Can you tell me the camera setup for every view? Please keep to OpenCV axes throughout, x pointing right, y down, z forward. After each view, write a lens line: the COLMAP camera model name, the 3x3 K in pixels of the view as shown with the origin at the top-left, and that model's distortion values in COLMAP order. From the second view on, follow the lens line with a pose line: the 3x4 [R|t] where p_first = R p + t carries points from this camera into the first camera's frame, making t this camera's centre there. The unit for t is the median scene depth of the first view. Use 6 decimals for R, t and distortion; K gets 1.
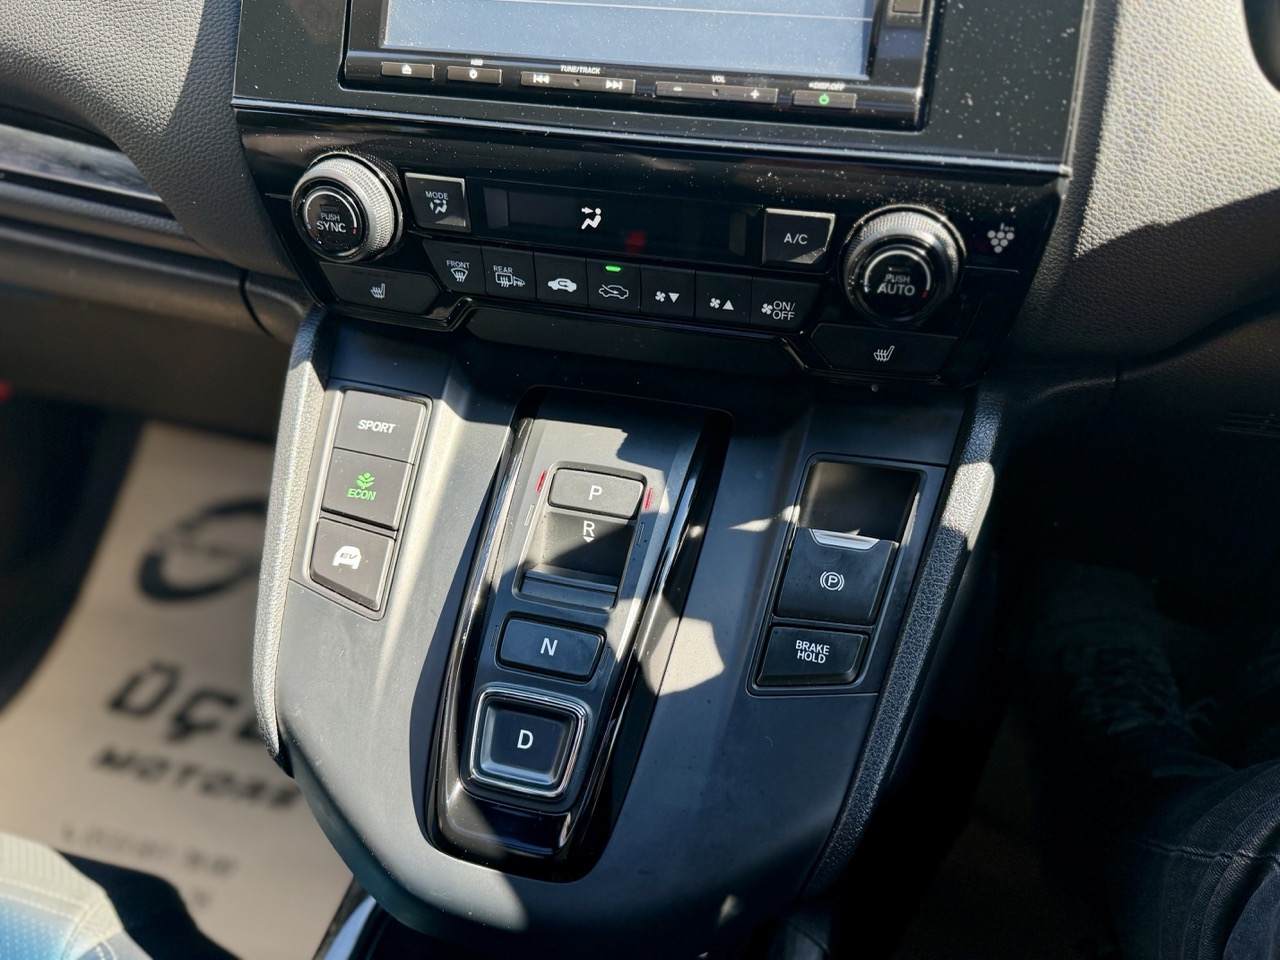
lens RADIAL K [[970.2, 0, 640.0], [0, 970.2, 480.0], [0, 0, 1]] dist [-0.004469, -0.002888]
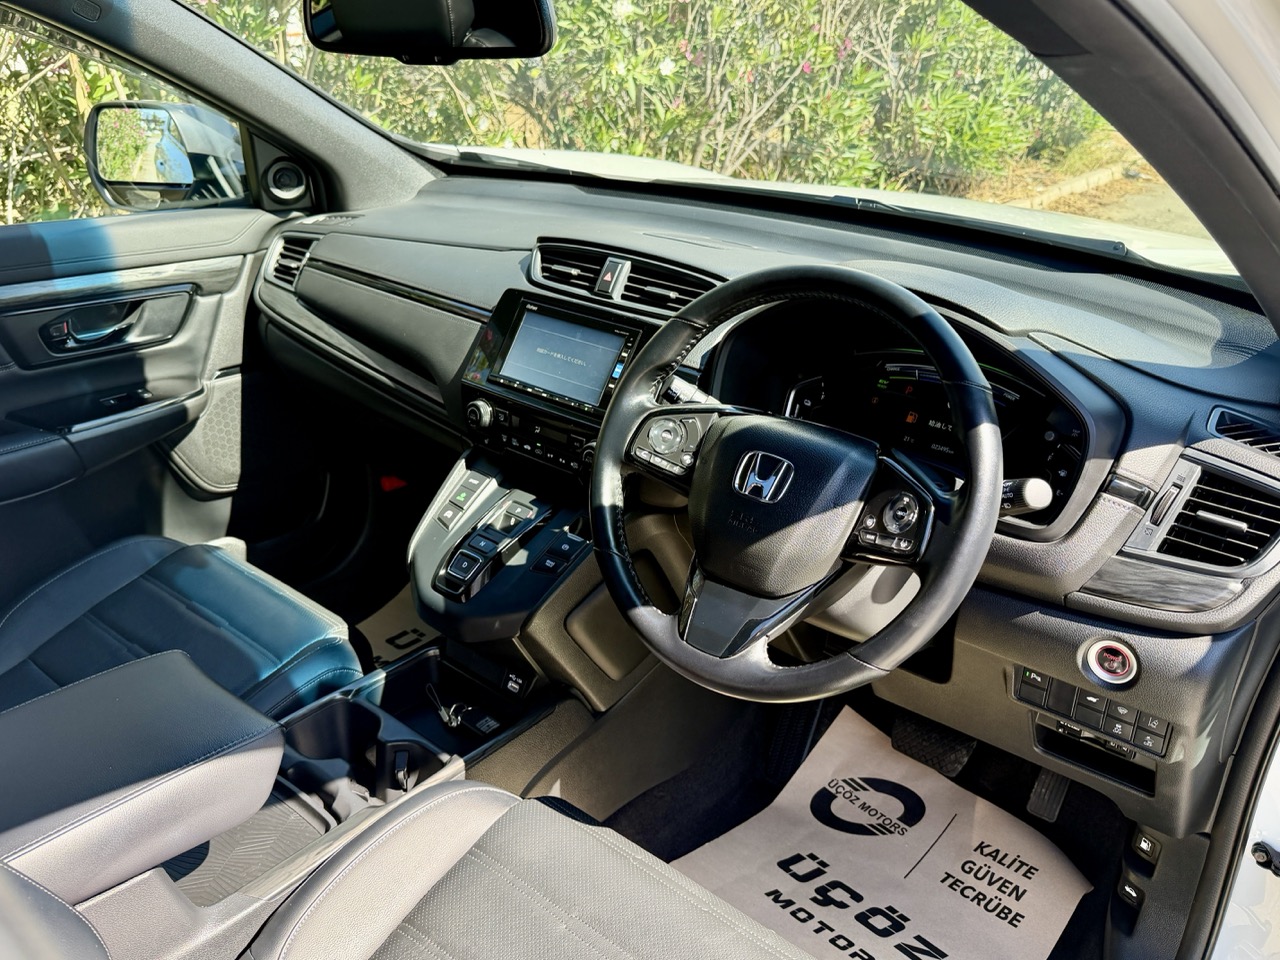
lens RADIAL K [[970.2, 0, 640.0], [0, 970.2, 480.0], [0, 0, 1]] dist [-0.004469, -0.002888]
pose [[0.905130, 0.211825, -0.368605, 1.469430], [-0.304100, 0.928485, -0.213164, 0.477907], [0.297090, 0.305034, 0.904816, -1.800075]]
